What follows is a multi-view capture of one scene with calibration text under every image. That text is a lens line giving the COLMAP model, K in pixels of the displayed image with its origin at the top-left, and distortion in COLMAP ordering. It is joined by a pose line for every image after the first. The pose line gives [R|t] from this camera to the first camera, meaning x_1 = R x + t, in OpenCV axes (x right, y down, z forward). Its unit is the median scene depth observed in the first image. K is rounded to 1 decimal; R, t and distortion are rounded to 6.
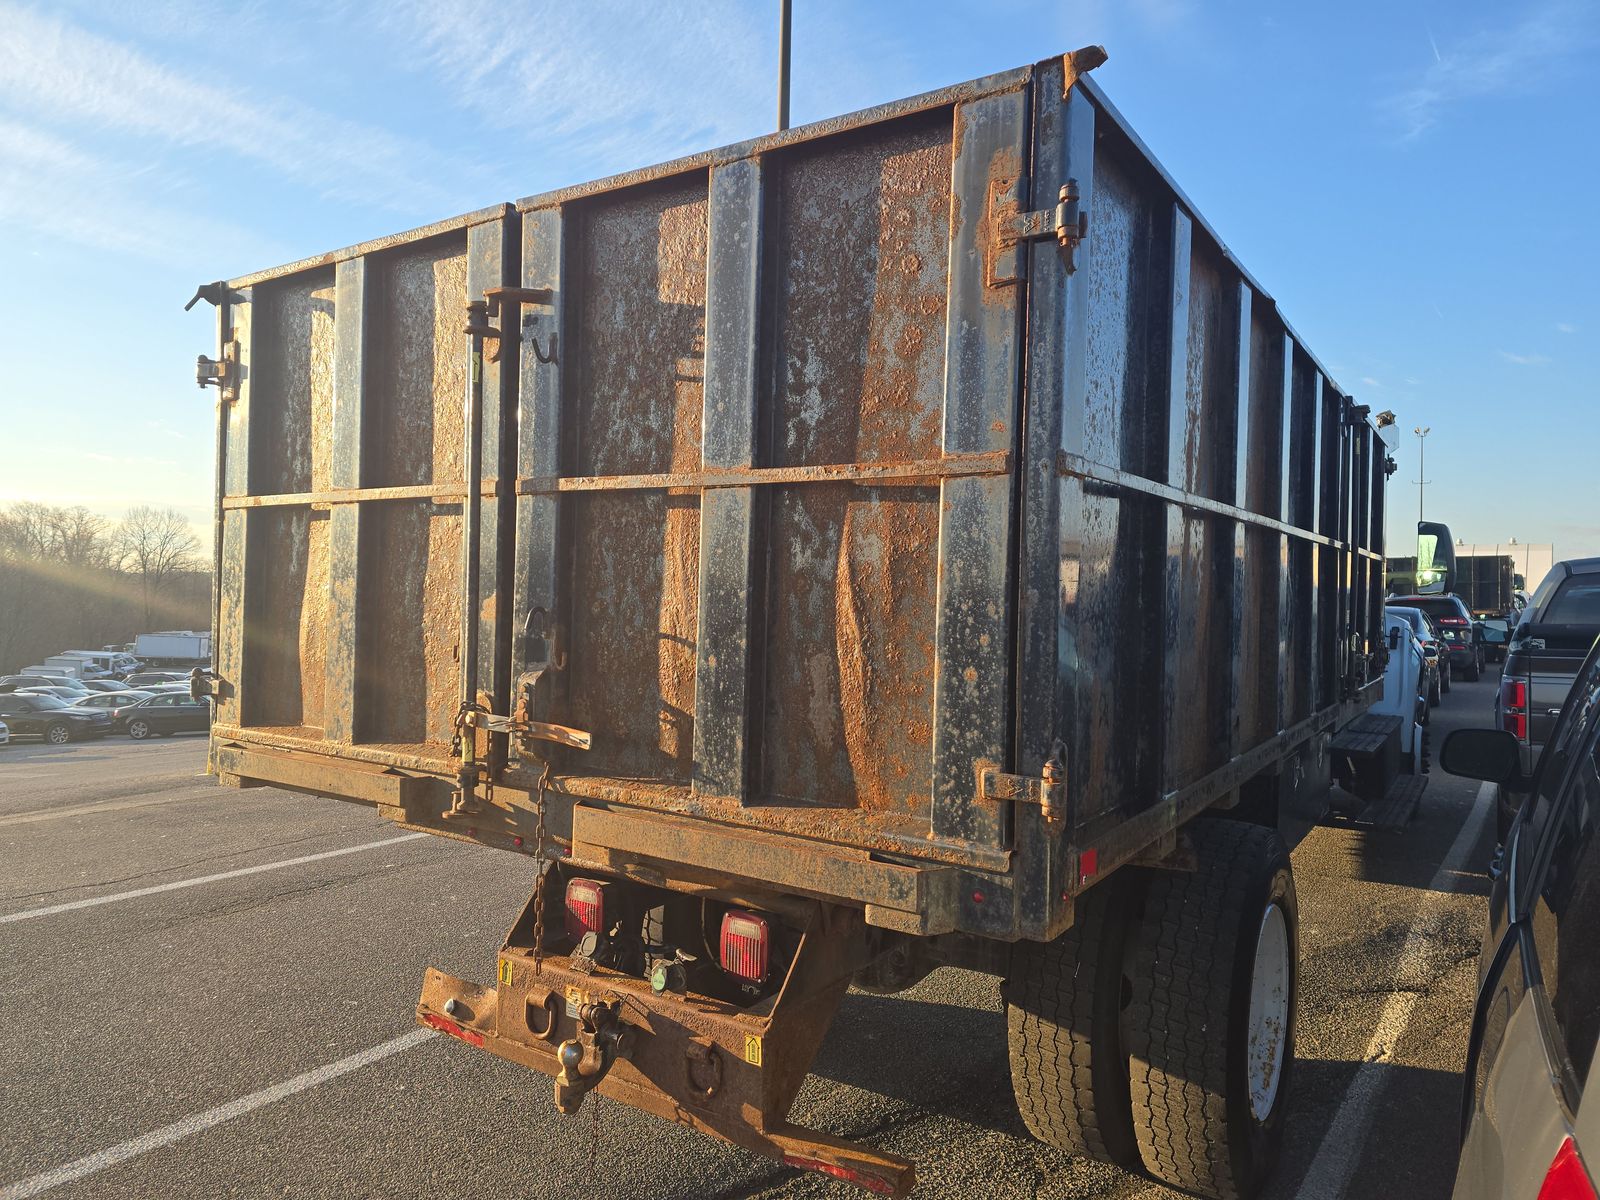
lens RADIAL K [[1067.8, 0, 777.0], [0, 1067.8, 600.0], [0, 0, 1]] dist [0.110325, -0.146233]
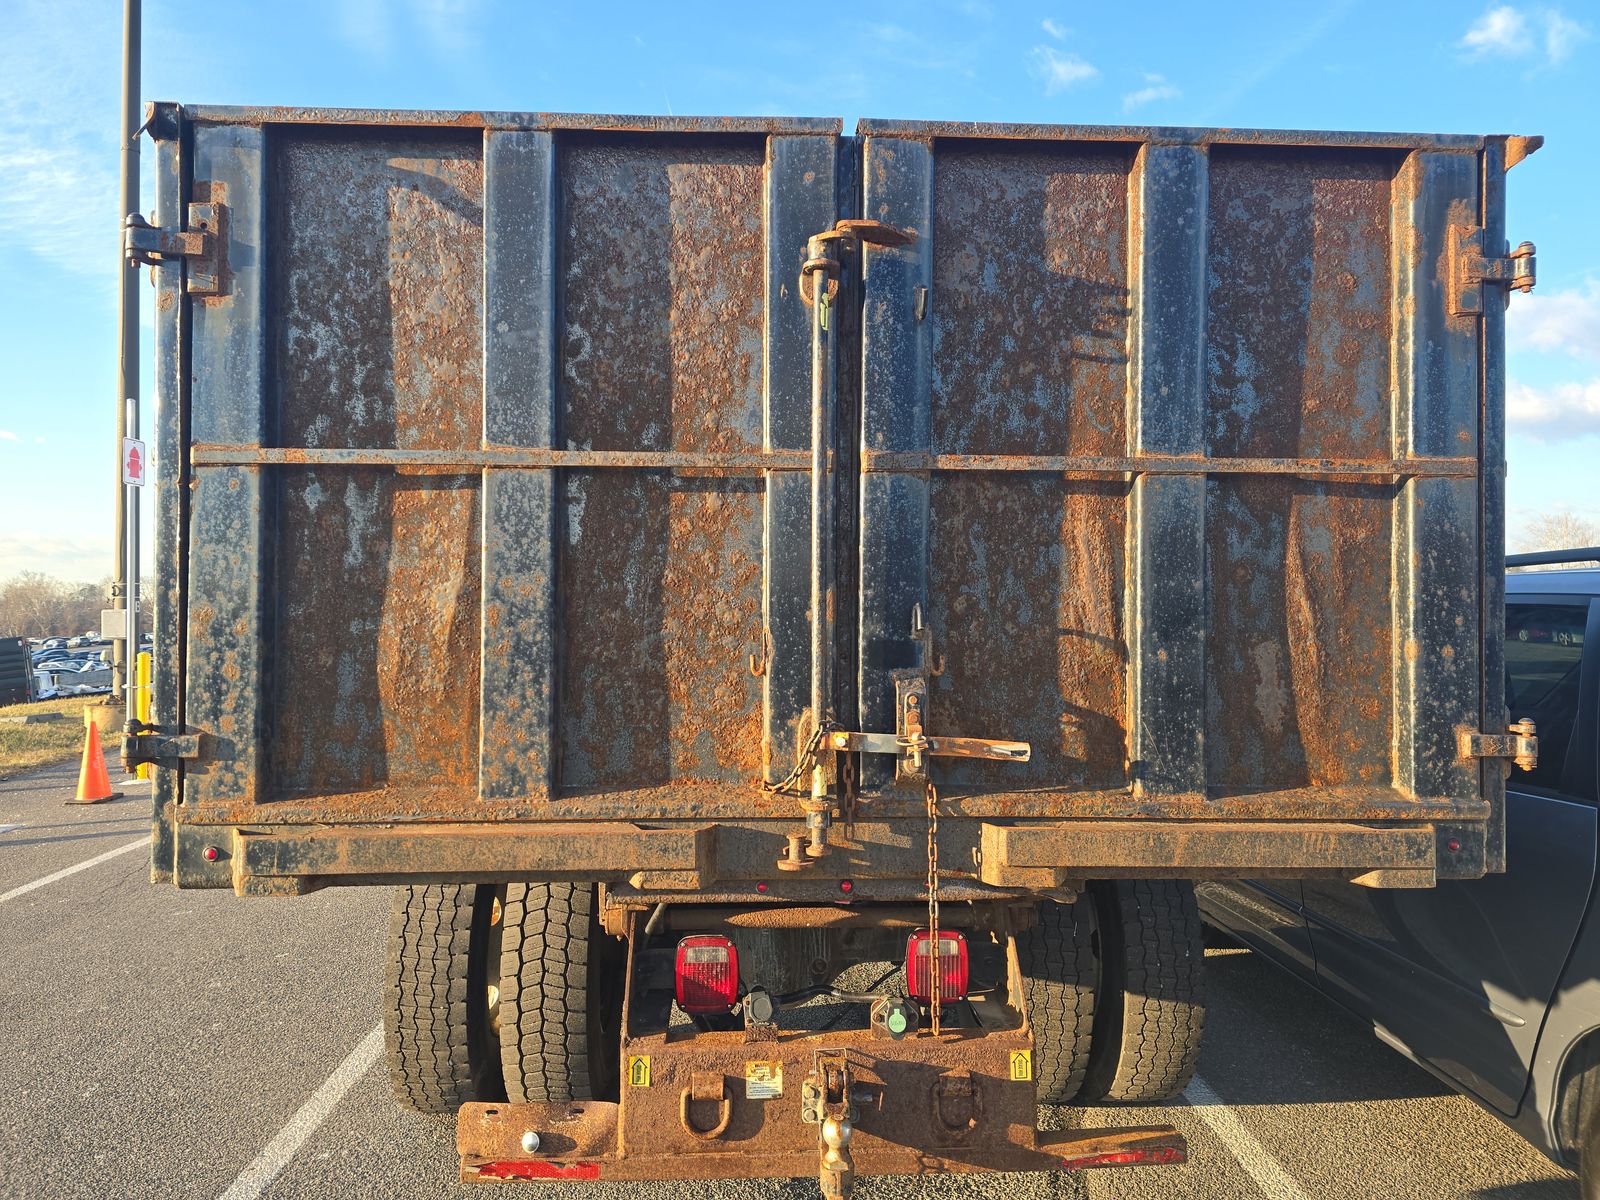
lens RADIAL K [[1067.8, 0, 777.0], [0, 1067.8, 600.0], [0, 0, 1]] dist [0.110325, -0.146233]
pose [[0.797646, -0.011145, 0.603023, -0.936759], [0.017596, 0.999834, -0.004797, 0.006773], [-0.602869, 0.014437, 0.797709, 0.438890]]
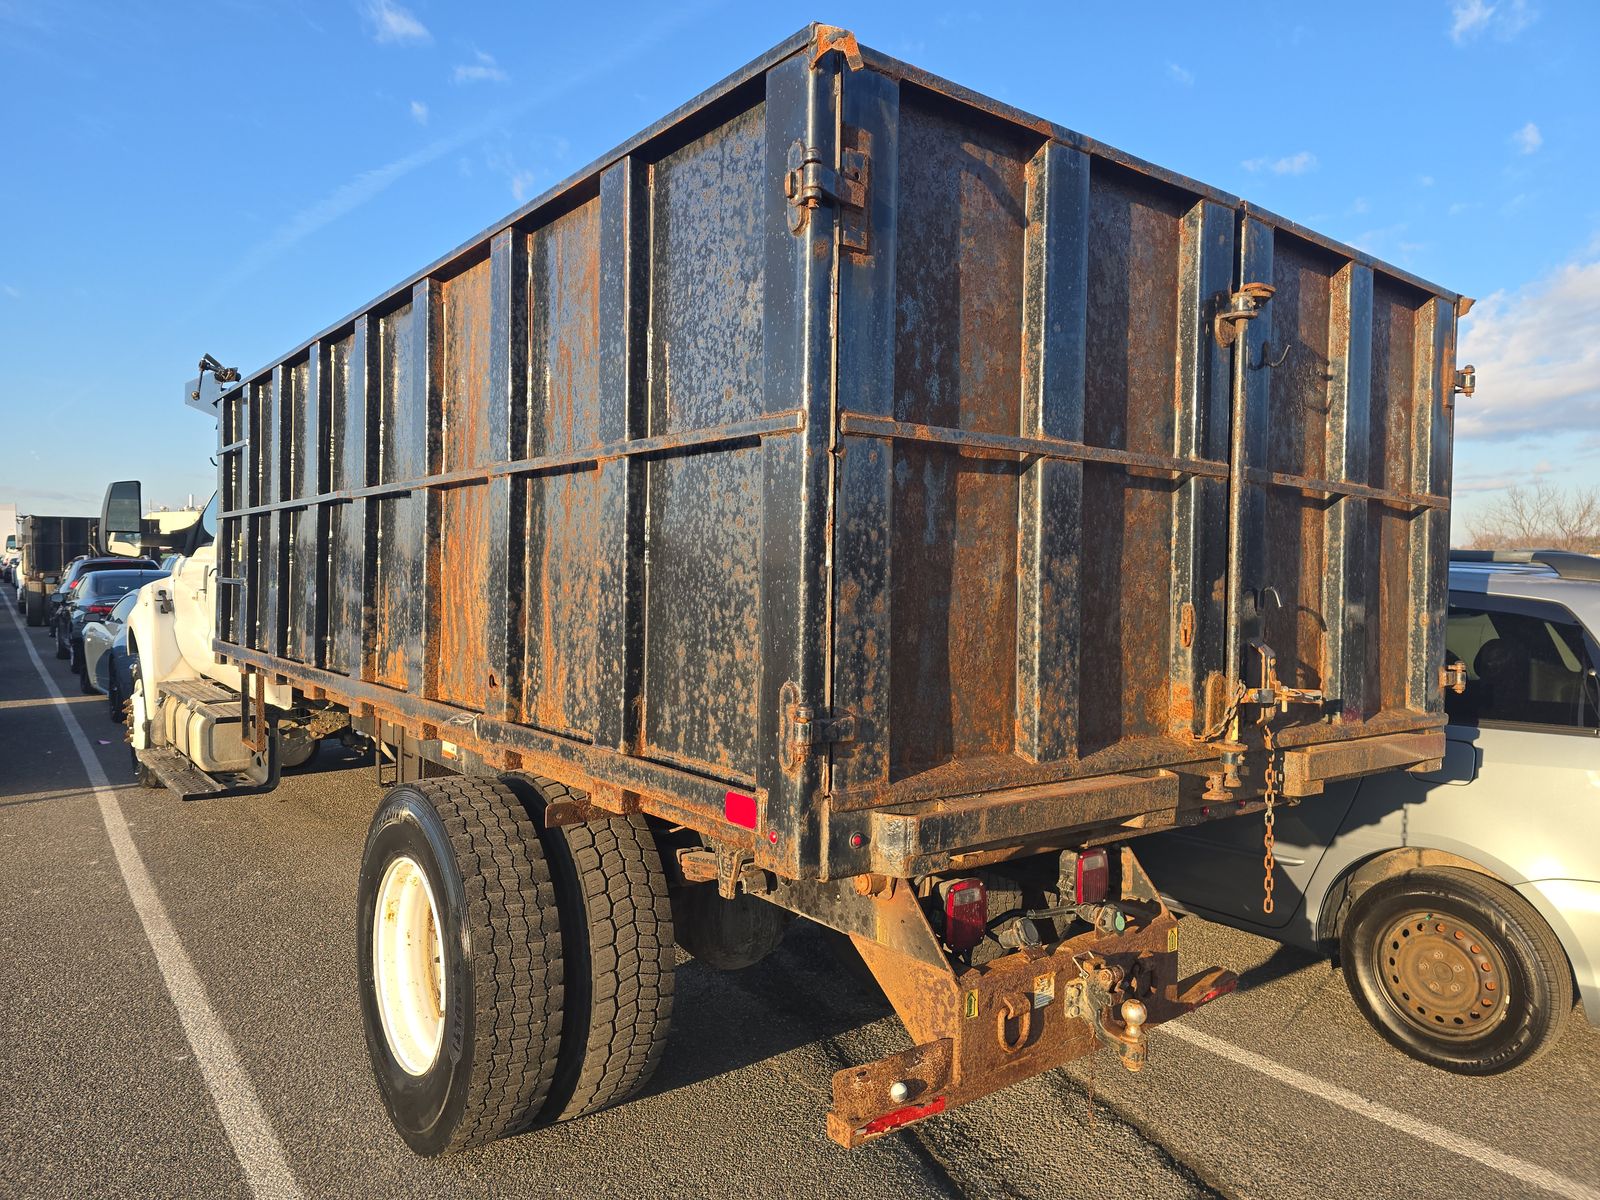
lens RADIAL K [[1067.8, 0, 777.0], [0, 1067.8, 600.0], [0, 0, 1]] dist [0.110325, -0.146233]
pose [[0.309189, -0.028592, 0.950571, -1.633001], [-0.004617, 0.999491, 0.031566, -0.014683], [-0.950989, -0.014149, 0.308900, 1.286900]]
